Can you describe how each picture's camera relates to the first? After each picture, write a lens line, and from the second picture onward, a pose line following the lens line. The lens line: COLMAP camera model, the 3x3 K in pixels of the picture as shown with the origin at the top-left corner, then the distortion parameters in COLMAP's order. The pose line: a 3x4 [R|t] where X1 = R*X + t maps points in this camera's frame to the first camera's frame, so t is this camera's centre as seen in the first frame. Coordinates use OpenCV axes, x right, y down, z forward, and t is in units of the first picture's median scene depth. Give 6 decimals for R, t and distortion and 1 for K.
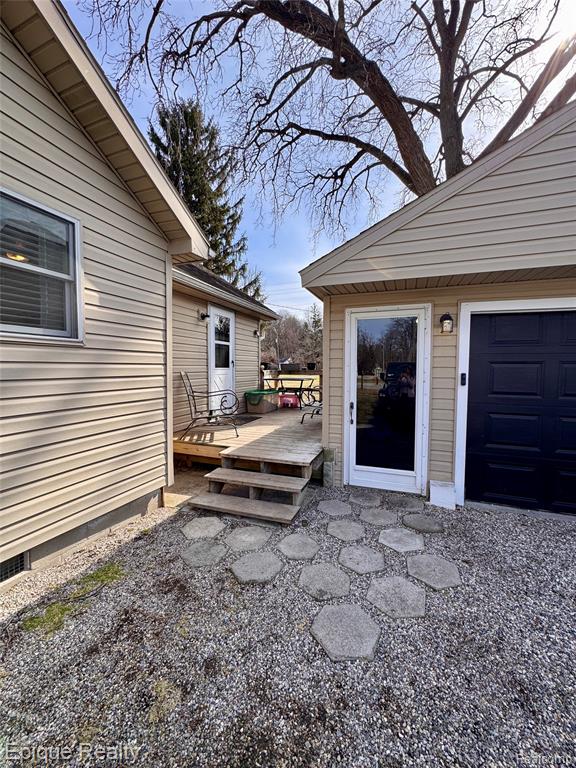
lens RADIAL K [[304.5, 0, 286.5], [0, 304.5, 383.2], [0, 0, 1]] dist [-0.004037, 0.000620]
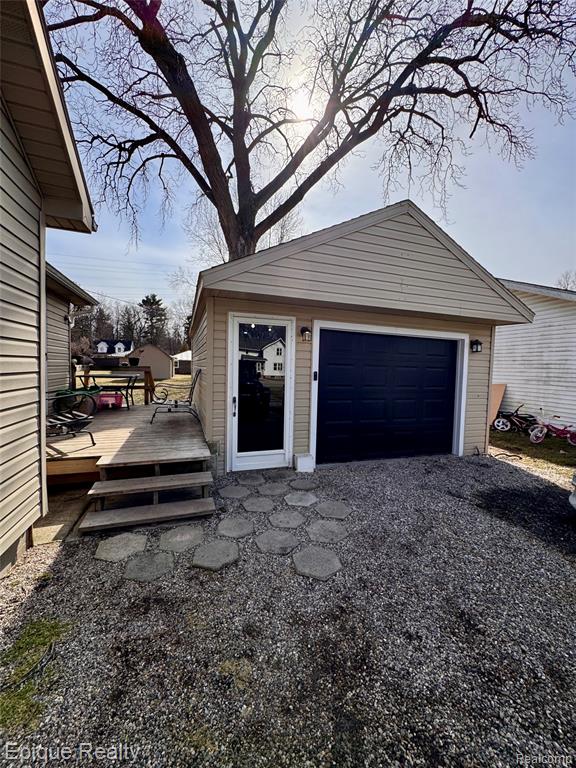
lens RADIAL K [[304.5, 0, 287.2], [0, 304.5, 382.6], [0, 0, 1]] dist [-0.004037, 0.000620]
pose [[0.774863, -0.017130, 0.631897, -0.380469], [0.010284, 0.999842, 0.014494, -0.004378], [-0.632045, -0.004732, 0.774917, 0.018795]]
